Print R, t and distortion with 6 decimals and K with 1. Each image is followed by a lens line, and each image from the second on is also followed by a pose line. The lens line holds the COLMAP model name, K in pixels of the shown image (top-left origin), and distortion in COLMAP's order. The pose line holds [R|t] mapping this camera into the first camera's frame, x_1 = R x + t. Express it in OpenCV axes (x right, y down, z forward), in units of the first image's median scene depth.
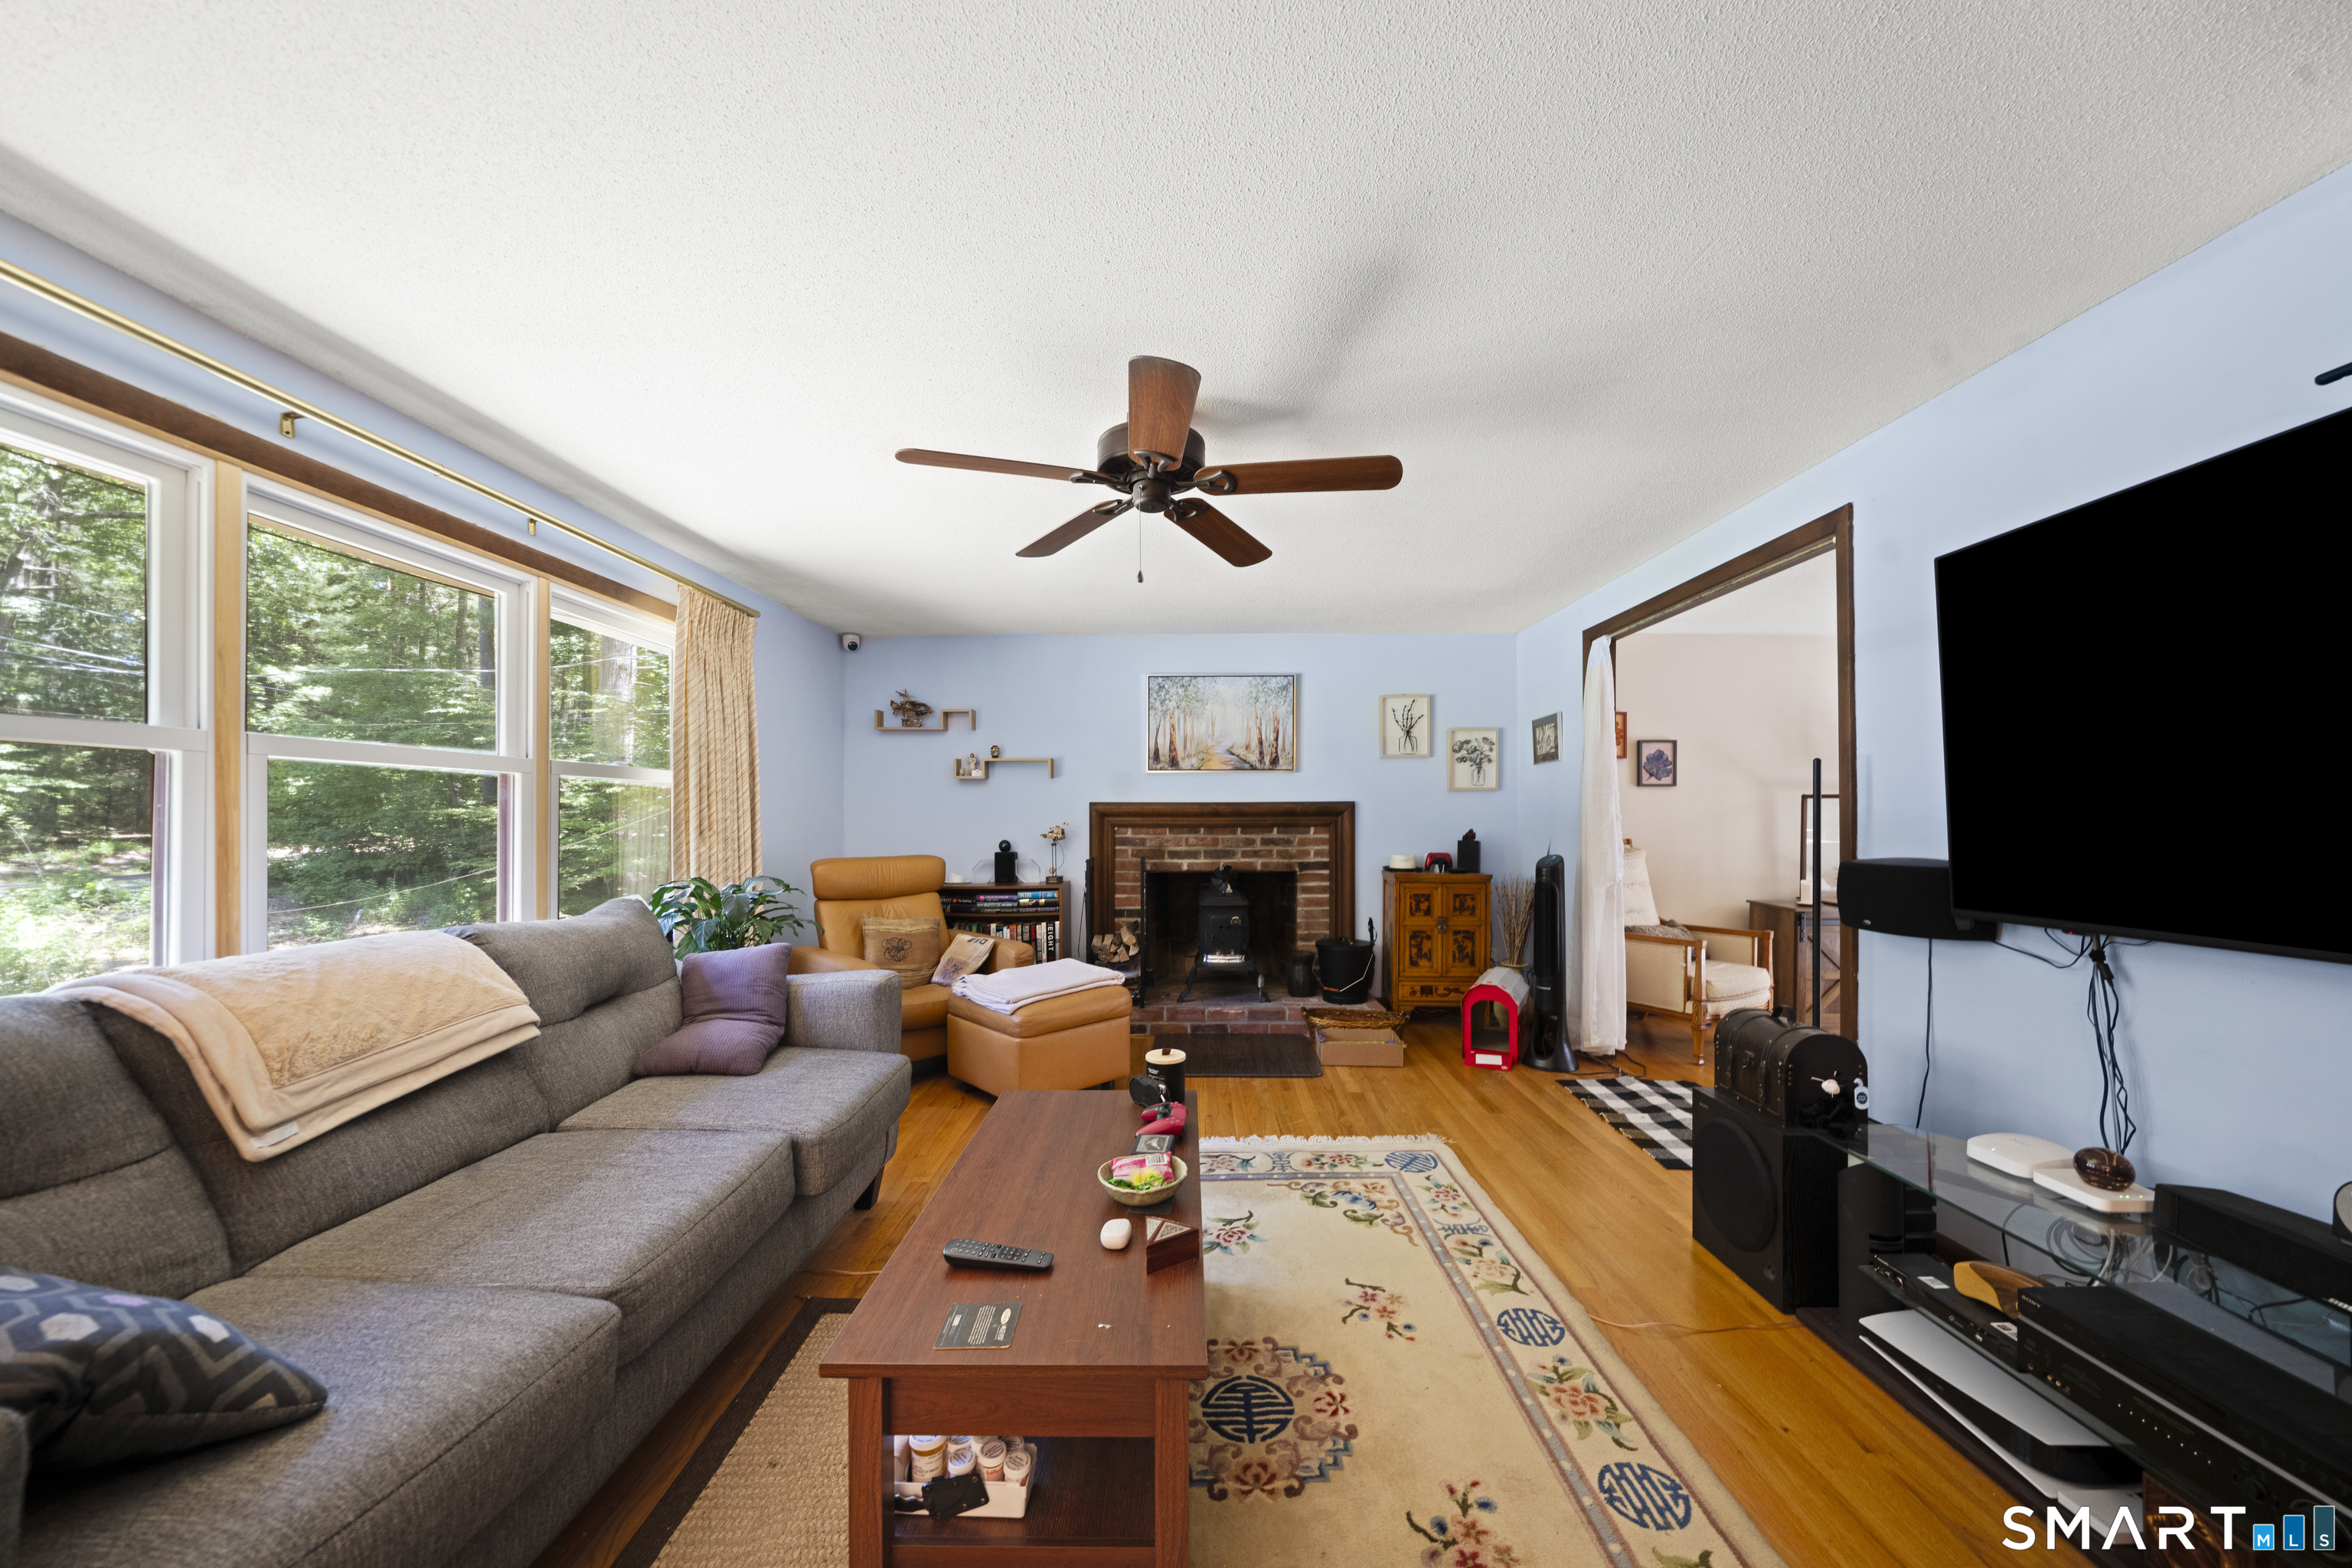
lens RADIAL K [[808.0, 0, 1183.1], [0, 808.0, 811.3], [0, 0, 1]] dist [-0.004523, -0.000077]
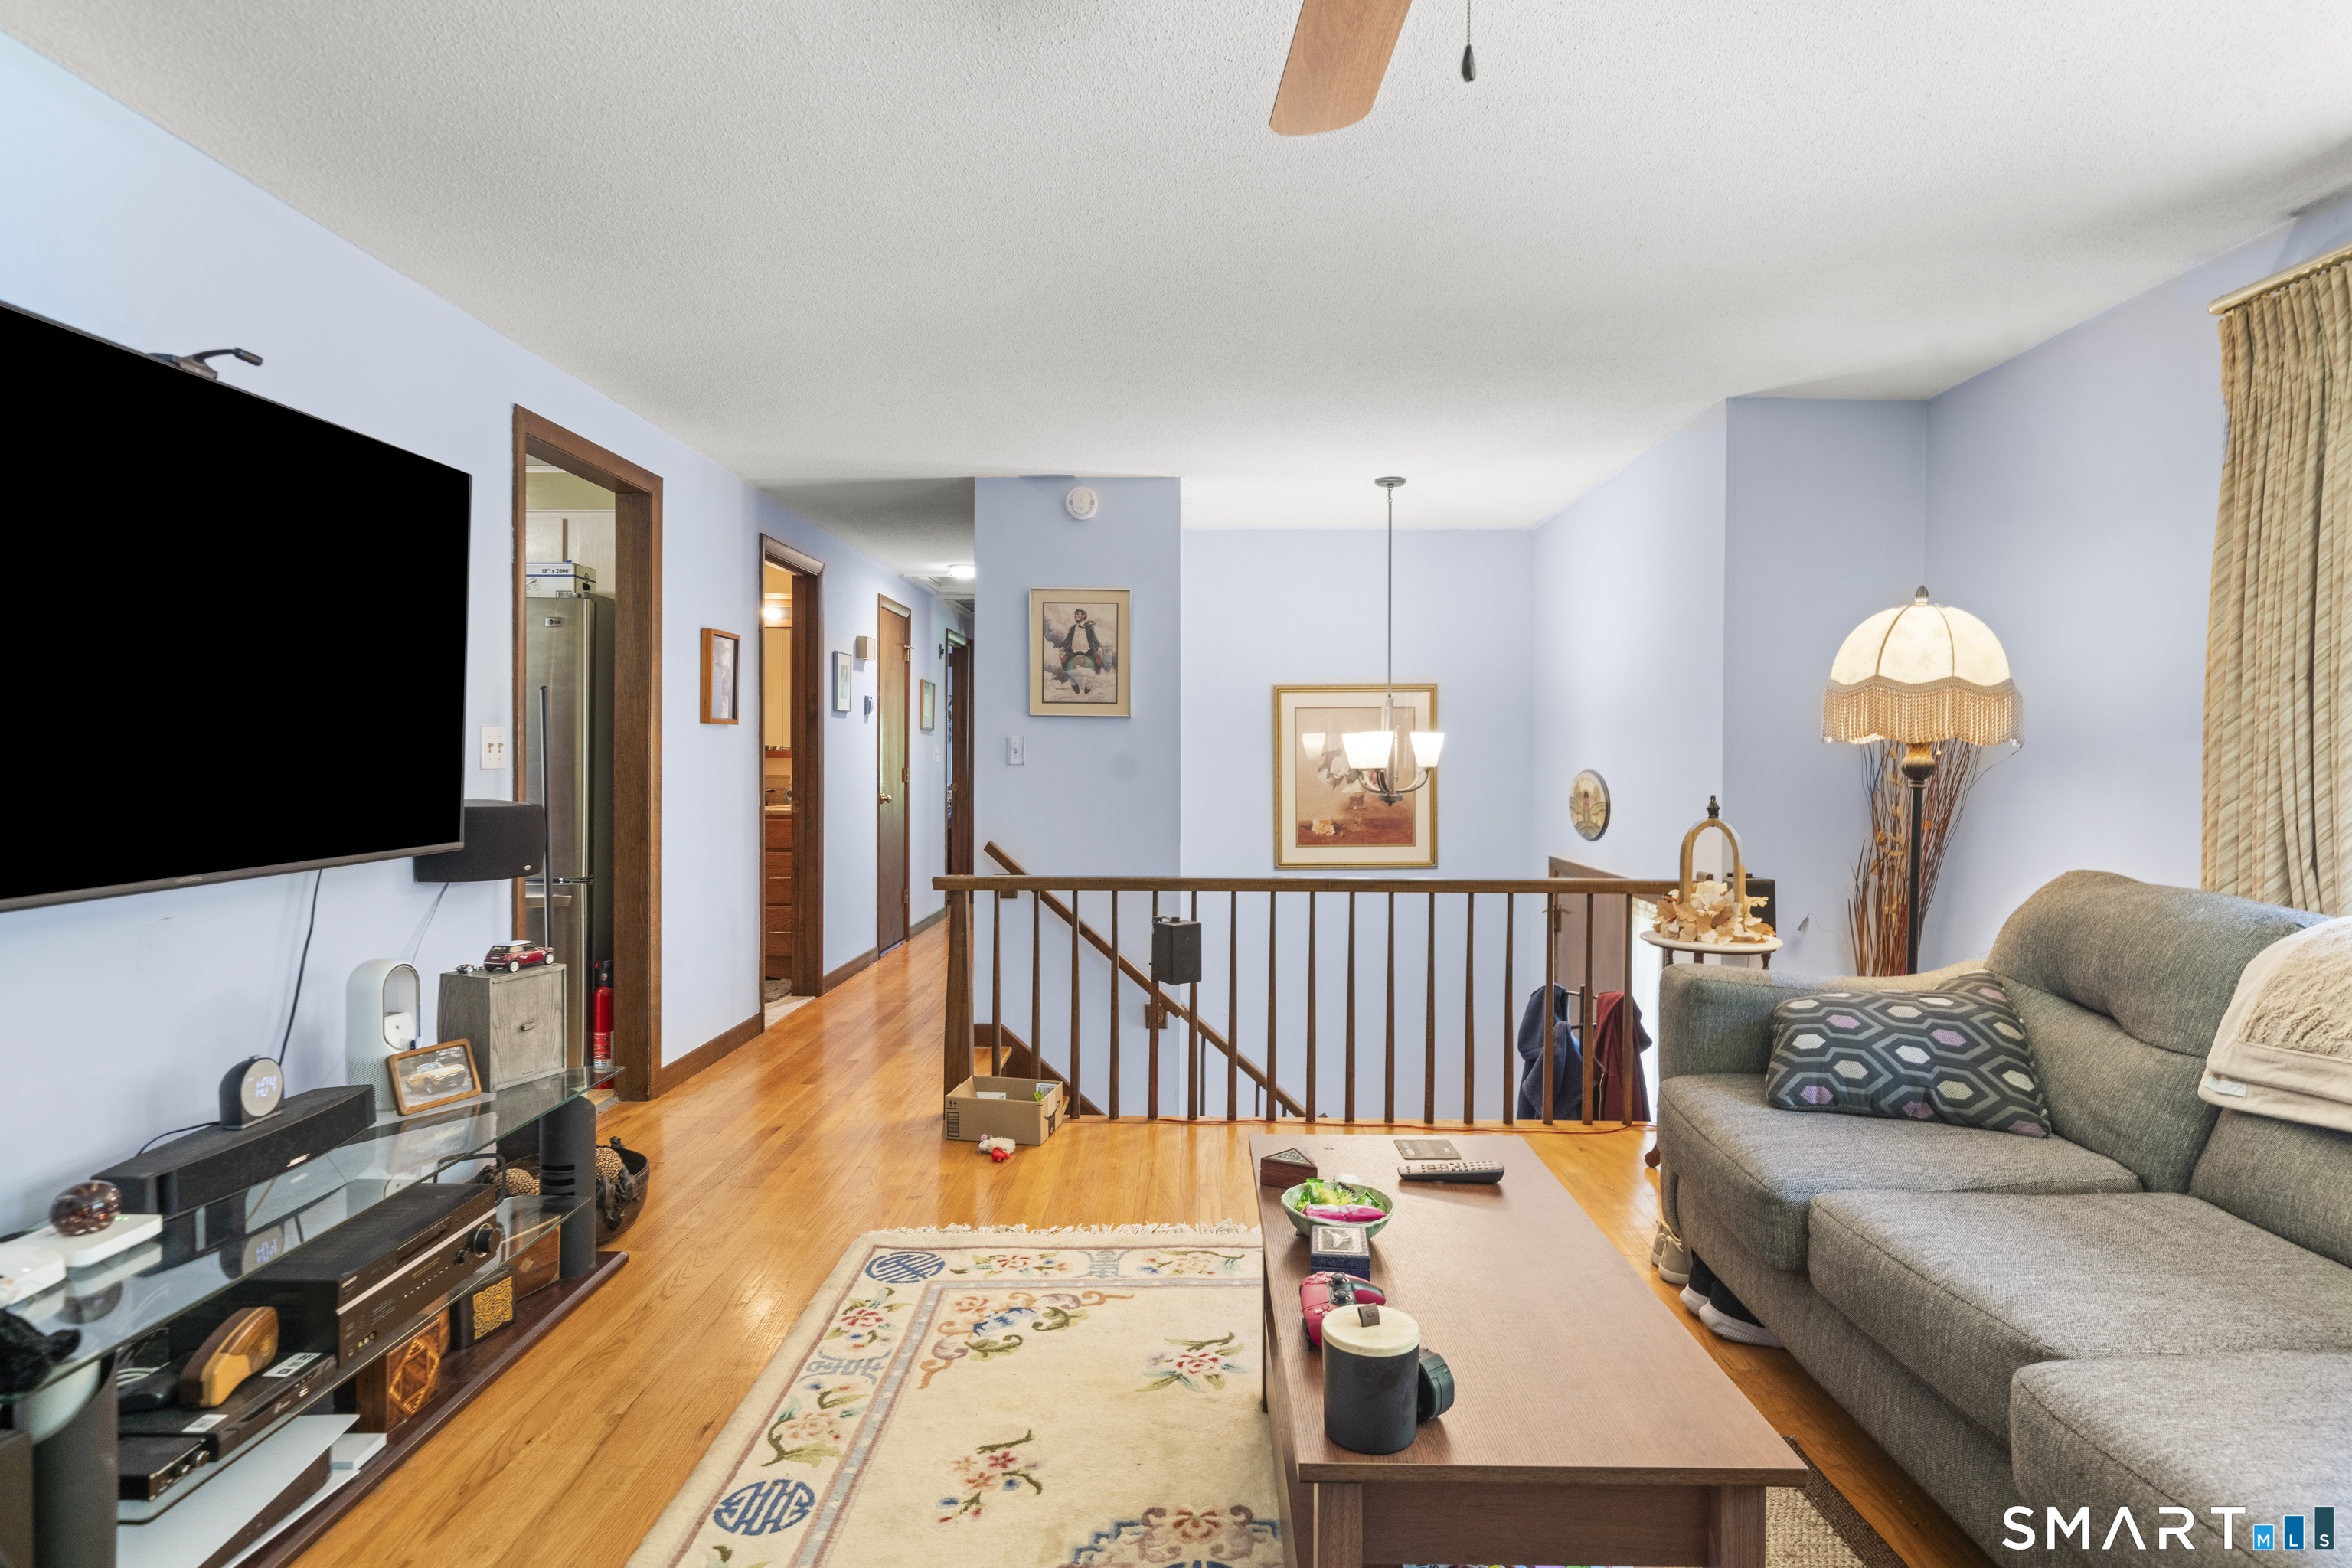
lens RADIAL K [[1248.8, 0, 1176.0], [0, 1248.8, 784.0], [0, 0, 1]] dist [-0.002760, -0.000432]
pose [[-0.999972, -0.001779, 0.007322, 0.034716], [-0.001672, 0.999890, 0.014714, 0.007256], [-0.007347, 0.014701, -0.999865, 0.771195]]
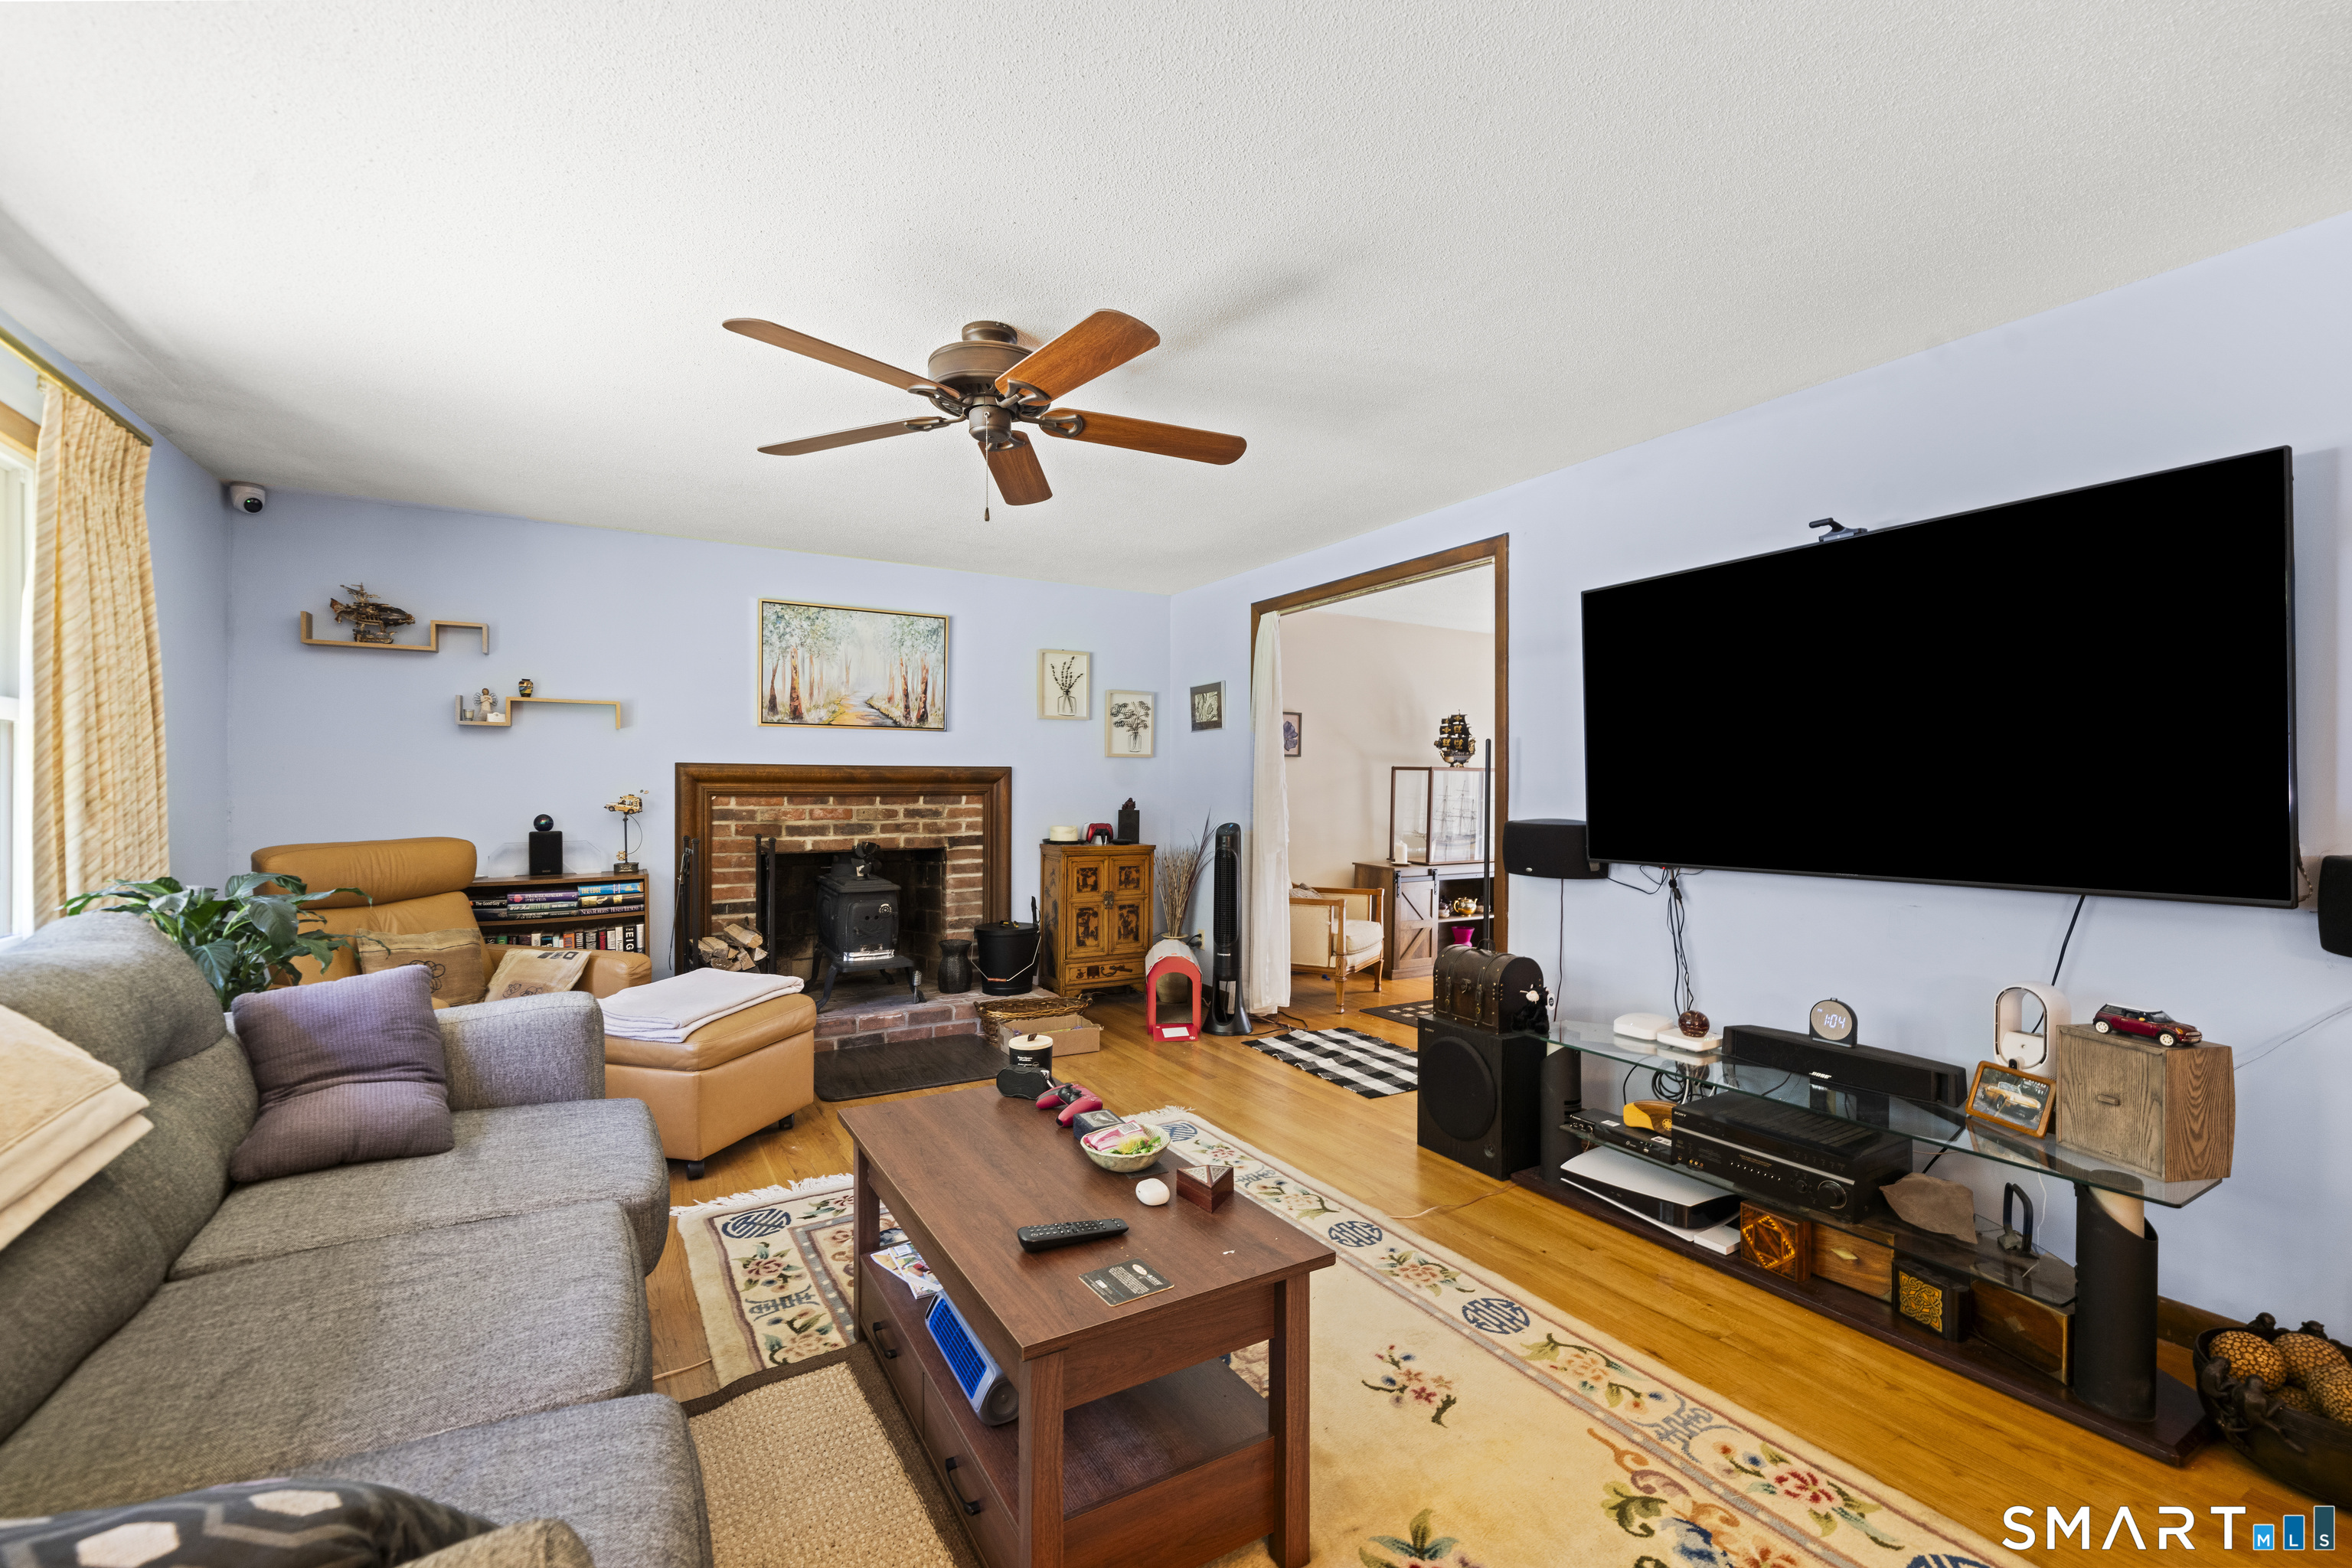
lens RADIAL K [[986.6, 0, 1179.4], [0, 986.6, 789.1], [0, 0, 1]] dist [0.000241, -0.000084]
pose [[0.856748, 0.003096, 0.515726, -0.217755], [-0.009096, 0.999917, 0.009107, 0.000744], [-0.515656, -0.012493, 0.856705, -0.024559]]
